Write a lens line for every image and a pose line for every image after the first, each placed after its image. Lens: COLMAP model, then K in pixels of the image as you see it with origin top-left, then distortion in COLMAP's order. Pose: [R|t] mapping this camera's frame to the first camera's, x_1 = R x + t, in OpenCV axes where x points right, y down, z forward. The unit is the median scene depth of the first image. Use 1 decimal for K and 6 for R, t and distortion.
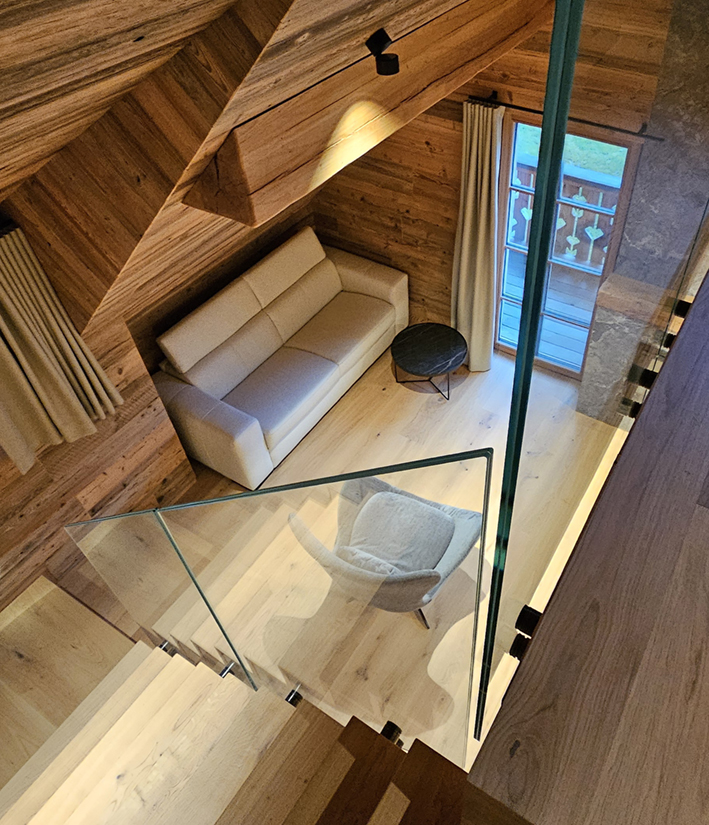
lens RADIAL K [[617.9, 0, 354.5], [0, 617.9, 412.5], [0, 0, 1]] dist [0.010308, -0.001166]
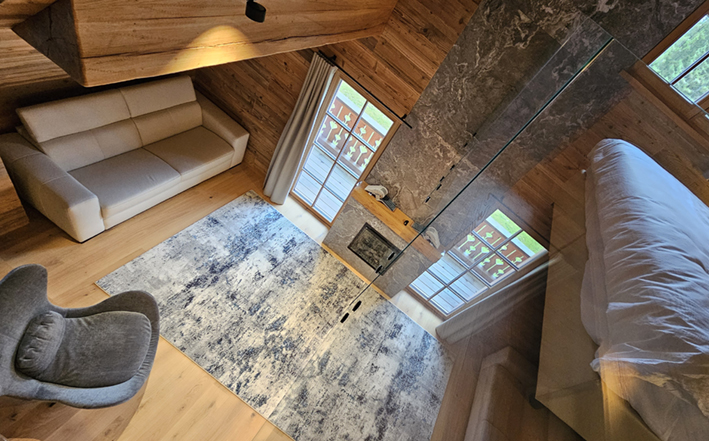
lens RADIAL K [[351.0, 0, 354.5], [0, 351.0, 220.5], [0, 0, 1]] dist [0.001587, 0.000127]
pose [[0.864919, 0.294969, 0.406090, 0.031913], [-0.309605, 0.950363, -0.030892, -0.110668], [-0.395045, -0.099009, 0.913311, 0.134533]]
